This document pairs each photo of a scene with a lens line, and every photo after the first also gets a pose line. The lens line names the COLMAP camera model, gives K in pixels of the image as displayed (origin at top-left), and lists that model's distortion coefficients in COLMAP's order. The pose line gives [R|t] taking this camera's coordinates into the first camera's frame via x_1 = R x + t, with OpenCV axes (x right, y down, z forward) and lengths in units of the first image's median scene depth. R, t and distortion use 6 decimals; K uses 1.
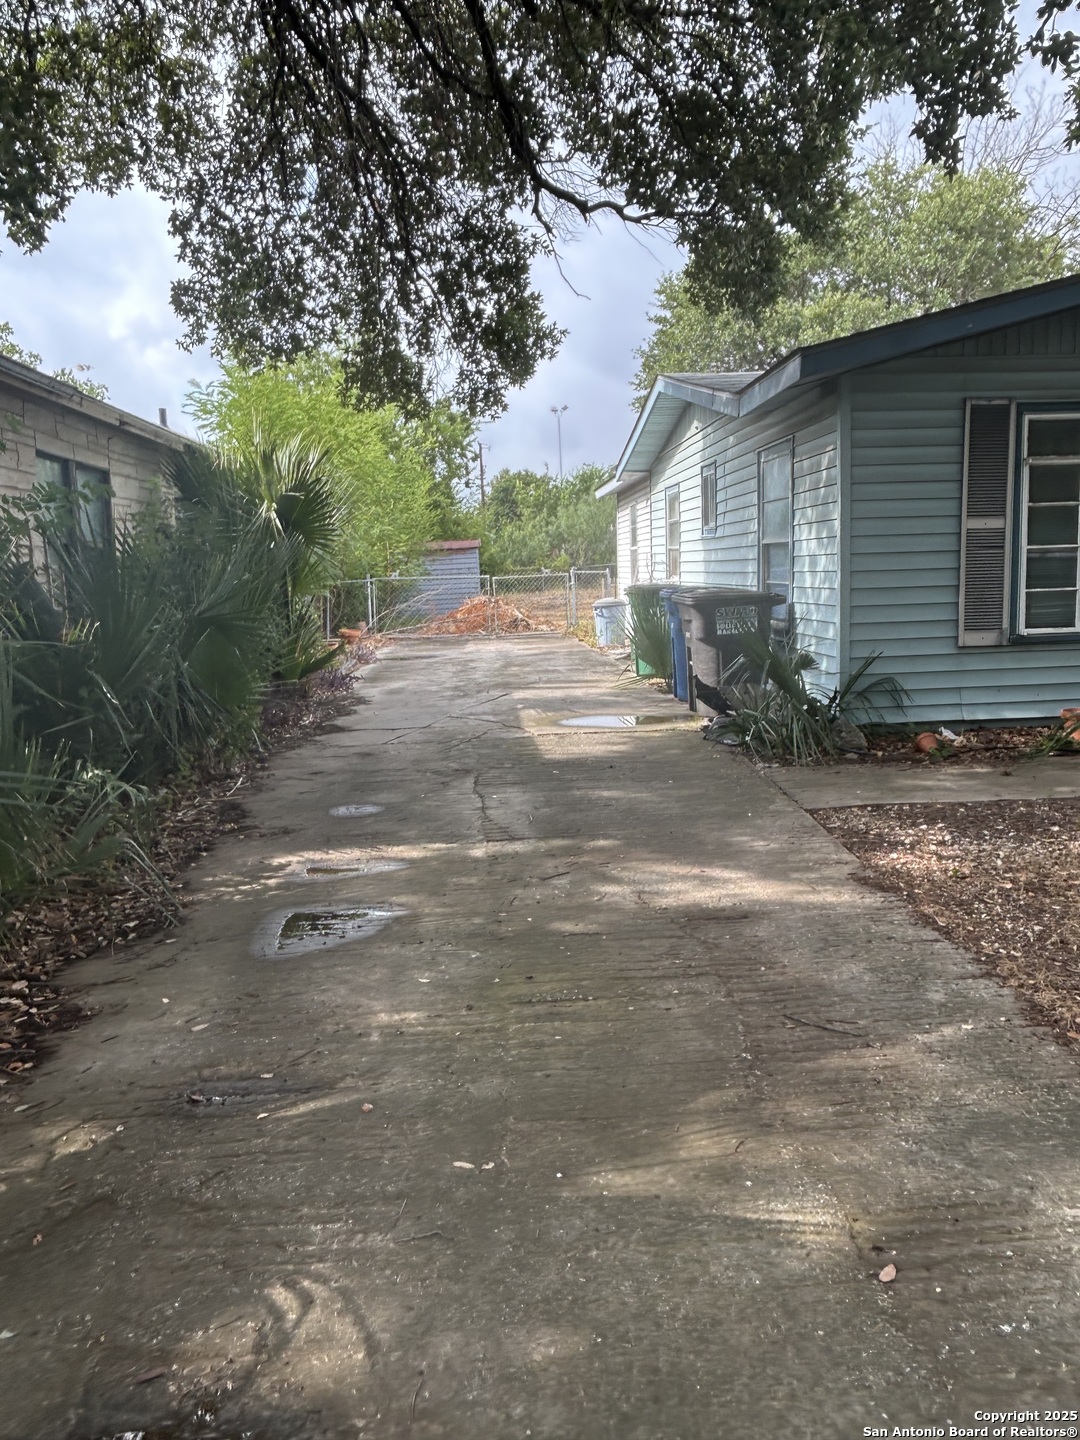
lens RADIAL K [[1102.0, 0, 540.4], [0, 1102.0, 716.5], [0, 0, 1]] dist [-0.008704, -0.003111]
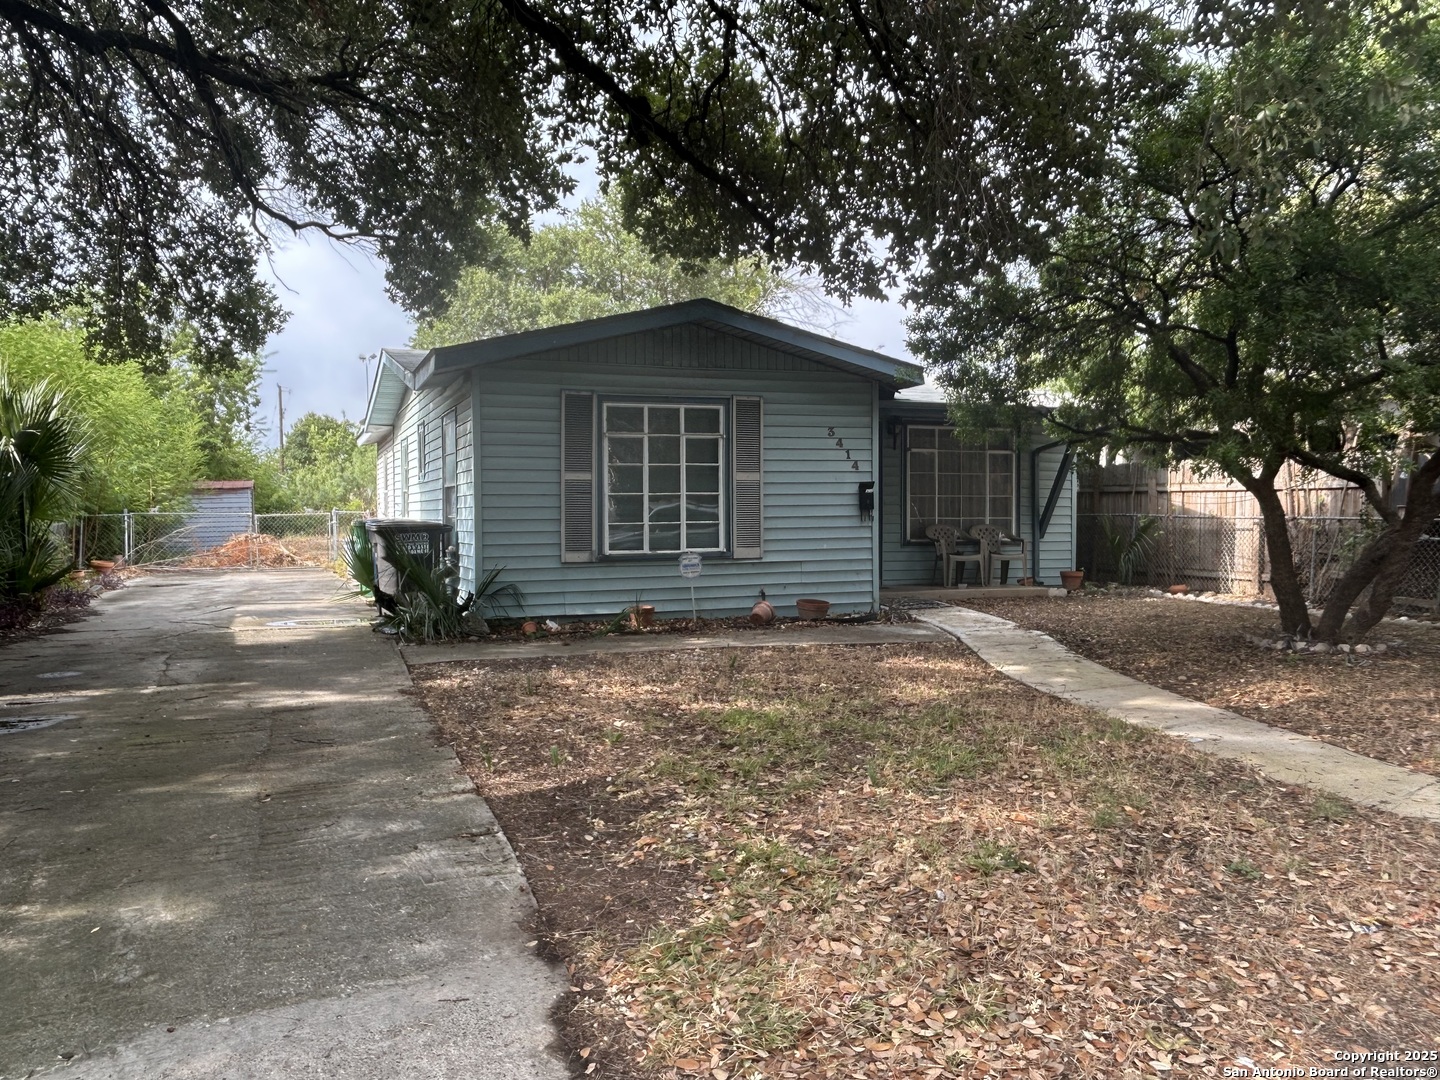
lens RADIAL K [[1102.0, 0, 718.9], [0, 1102.0, 546.9], [0, 0, 1]] dist [-0.008704, -0.003111]
pose [[0.949733, 0.016215, 0.312641, 0.098244], [0.018038, 0.994164, -0.106356, 0.051688], [-0.312541, 0.106650, 0.943898, -0.288386]]
